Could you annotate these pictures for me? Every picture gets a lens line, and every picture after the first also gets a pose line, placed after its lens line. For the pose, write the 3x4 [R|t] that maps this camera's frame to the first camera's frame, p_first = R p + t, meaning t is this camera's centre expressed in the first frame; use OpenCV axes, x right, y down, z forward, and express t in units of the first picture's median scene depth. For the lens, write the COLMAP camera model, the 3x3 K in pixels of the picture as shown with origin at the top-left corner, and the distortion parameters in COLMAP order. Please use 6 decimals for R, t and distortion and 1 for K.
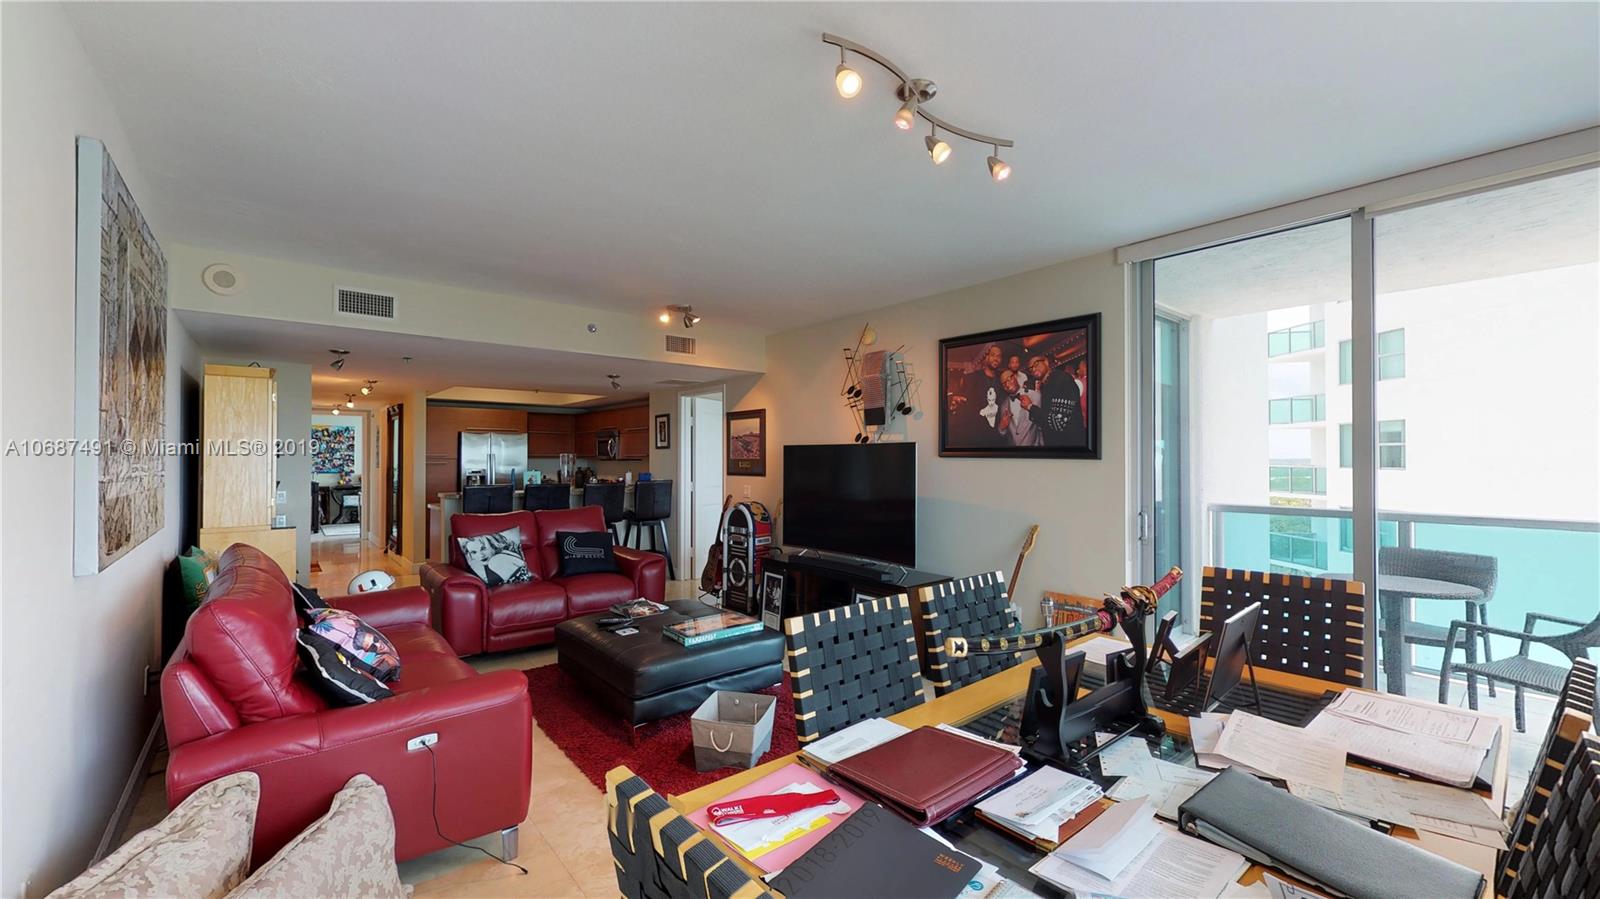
lens RADIAL K [[630.3, 0, 798.8], [0, 630.3, 452.7], [0, 0, 1]] dist [0.000331, -0.000069]
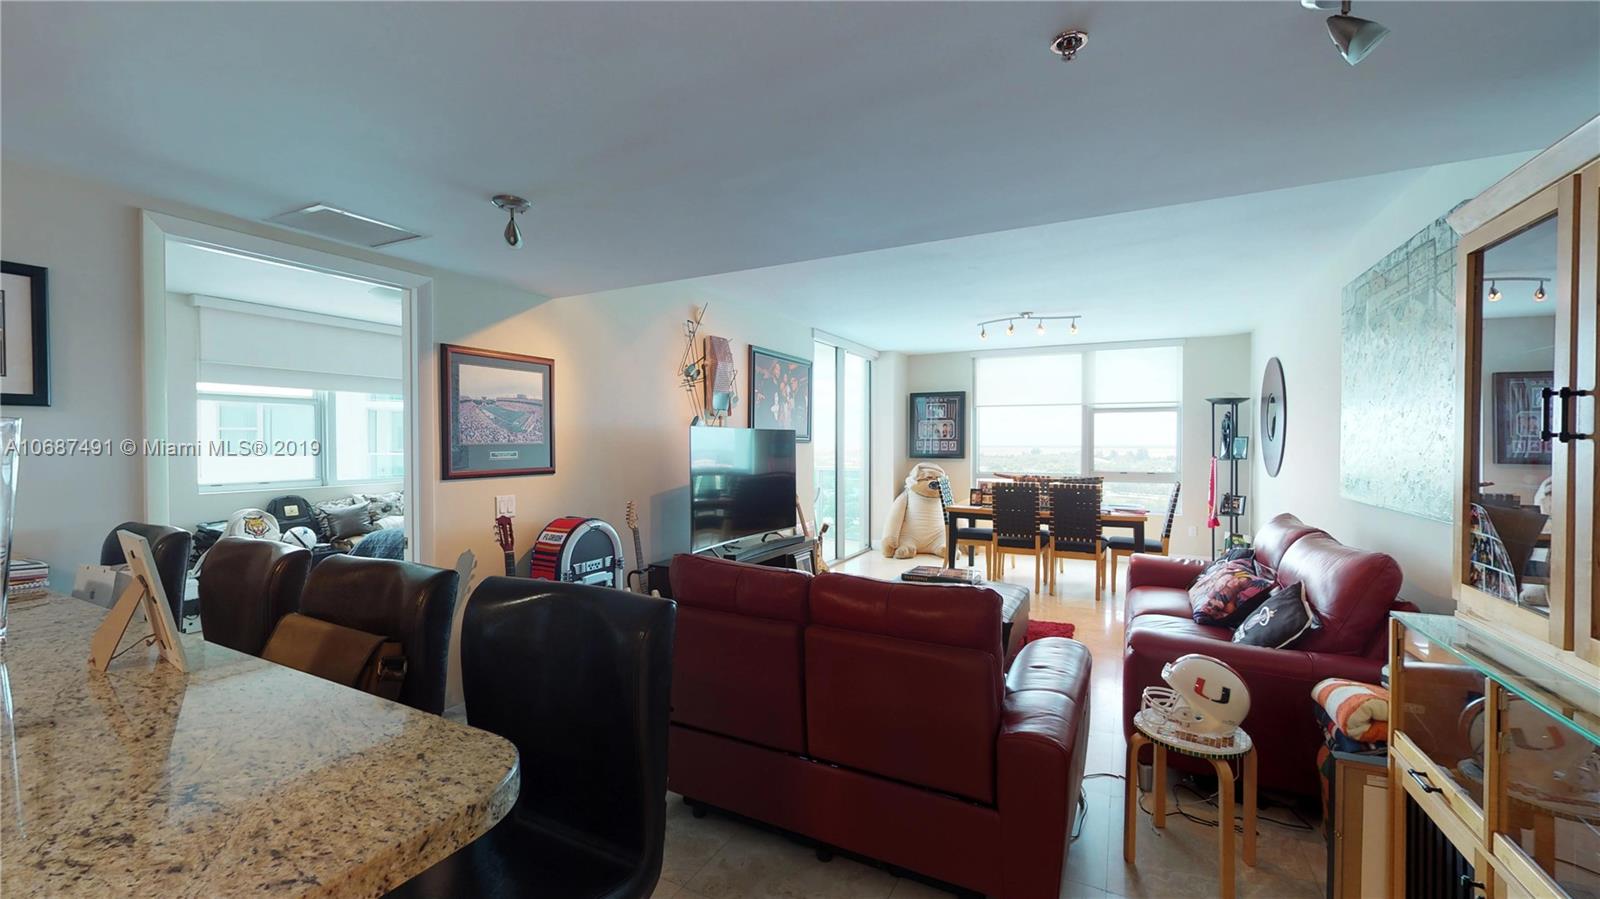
lens RADIAL K [[630.3, 0, 799.0], [0, 630.3, 454.1], [0, 0, 1]] dist [0.000331, -0.000069]
pose [[-0.380238, -0.016498, 0.924742, -0.719444], [-0.006627, 0.999864, 0.015113, 0.009095], [-0.924865, -0.000382, -0.380296, 1.056213]]
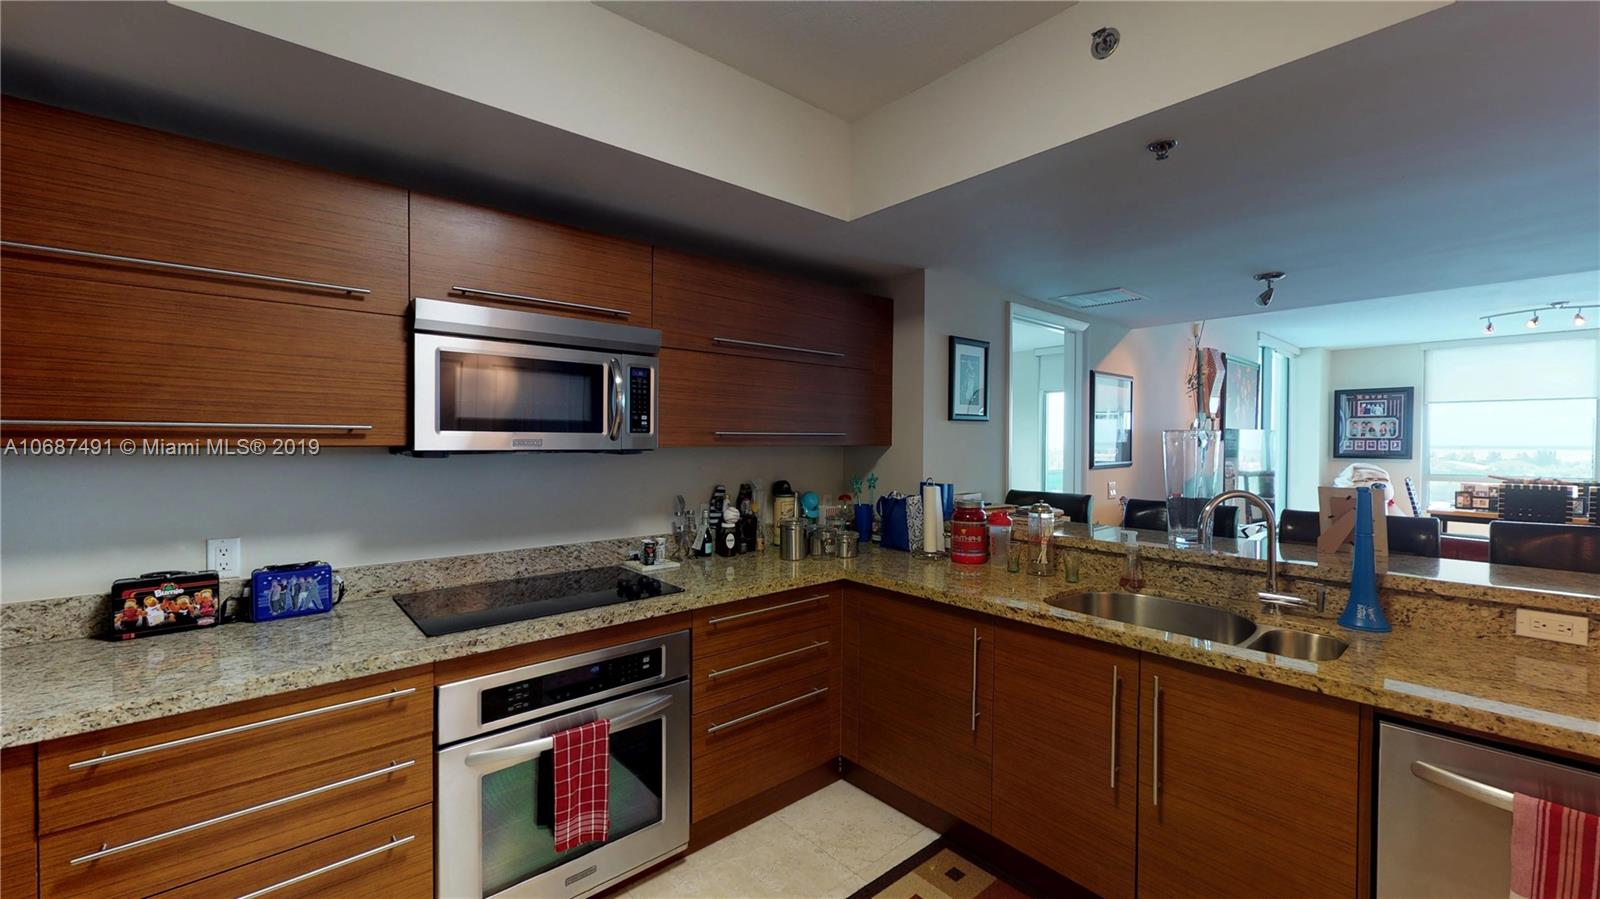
lens RADIAL K [[630.3, 0, 799.8], [0, 630.3, 452.5], [0, 0, 1]] dist [0.000331, -0.000069]
pose [[-0.021077, -0.018339, 0.999610, -0.836652], [-0.008767, 0.999797, 0.018158, 0.011383], [-0.999739, -0.008381, -0.021234, 1.475453]]
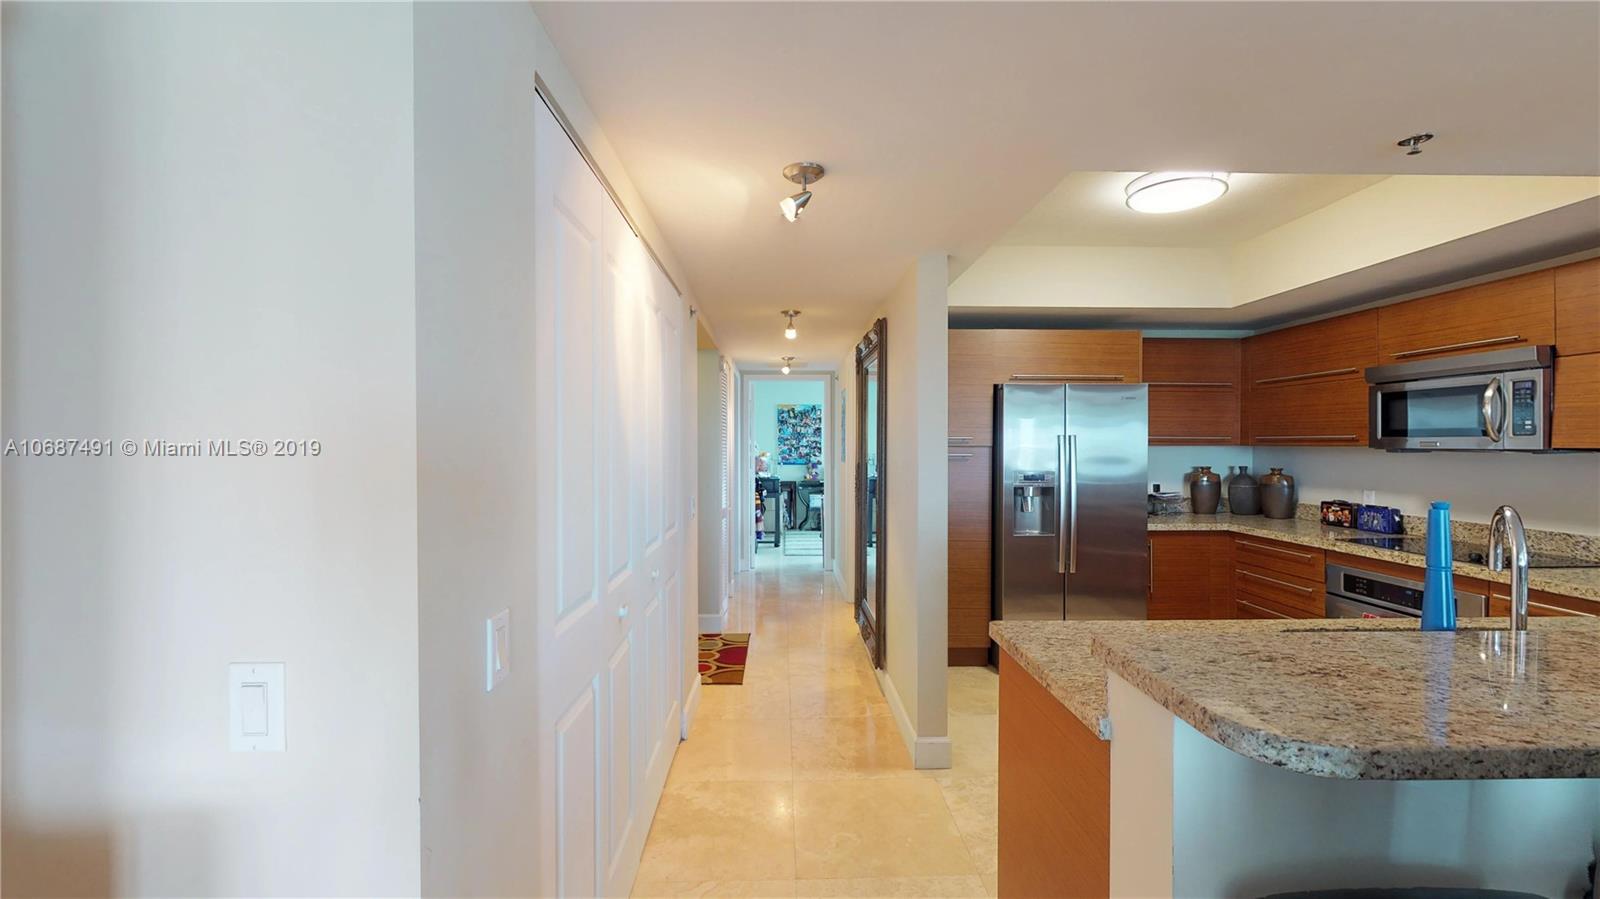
lens RADIAL K [[630.3, 0, 801.4], [0, 630.3, 450.8], [0, 0, 1]] dist [0.000331, -0.000069]
pose [[0.785848, 0.004459, -0.618403, -0.582491], [0.005995, 0.999872, 0.014828, 0.008385], [0.618390, -0.015359, 0.785721, 0.893908]]
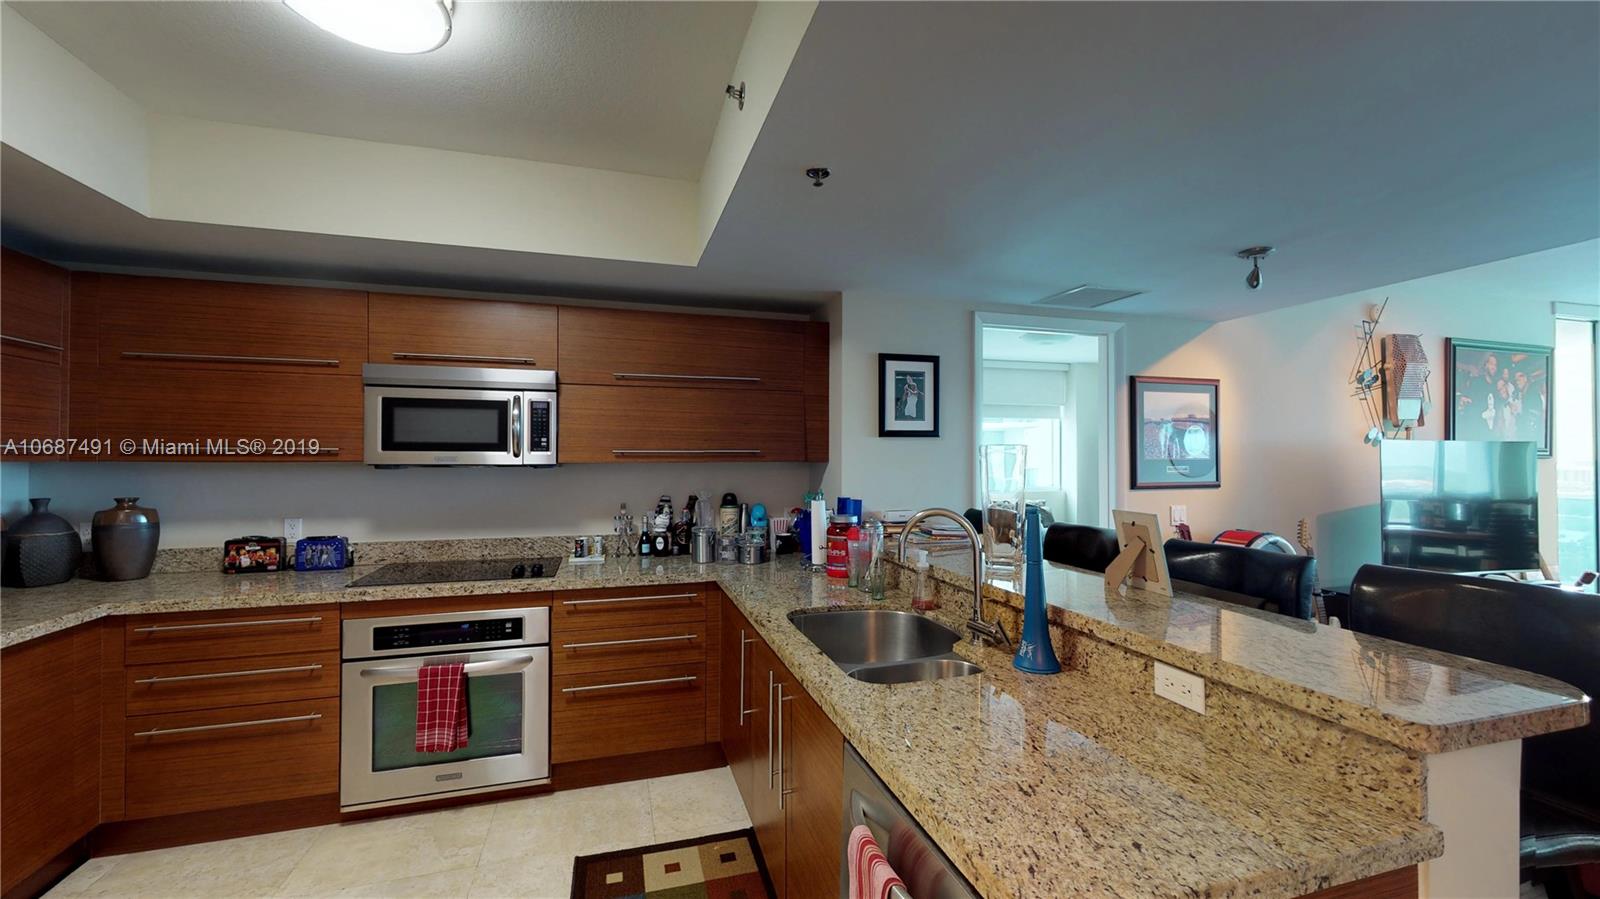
lens RADIAL K [[630.3, 0, 800.0], [0, 630.3, 452.7], [0, 0, 1]] dist [0.000331, -0.000069]
pose [[0.391126, 0.008090, 0.920301, -0.826243], [-0.006753, 0.999960, -0.005920, 0.009791], [-0.920312, -0.003900, 0.391165, 1.187720]]
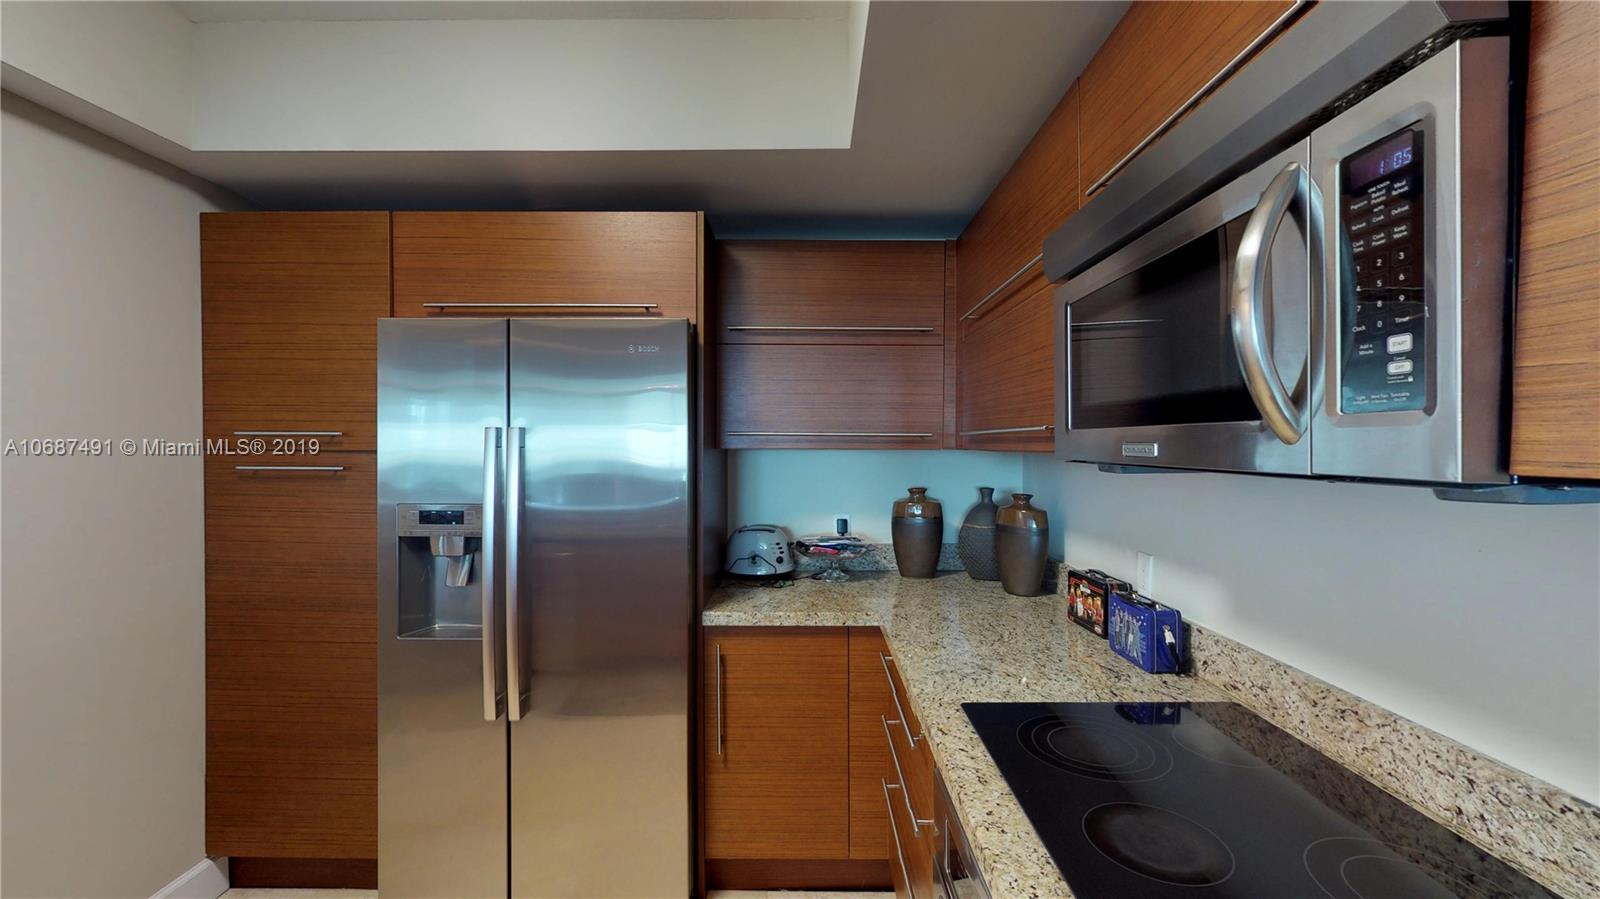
lens RADIAL K [[630.3, 0, 801.3], [0, 630.3, 452.8], [0, 0, 1]] dist [0.000331, -0.000069]
pose [[0.760797, 0.007676, -0.648944, -0.461001], [0.004315, 0.999848, 0.016886, 0.011449], [0.648975, -0.015647, 0.760648, 1.439439]]
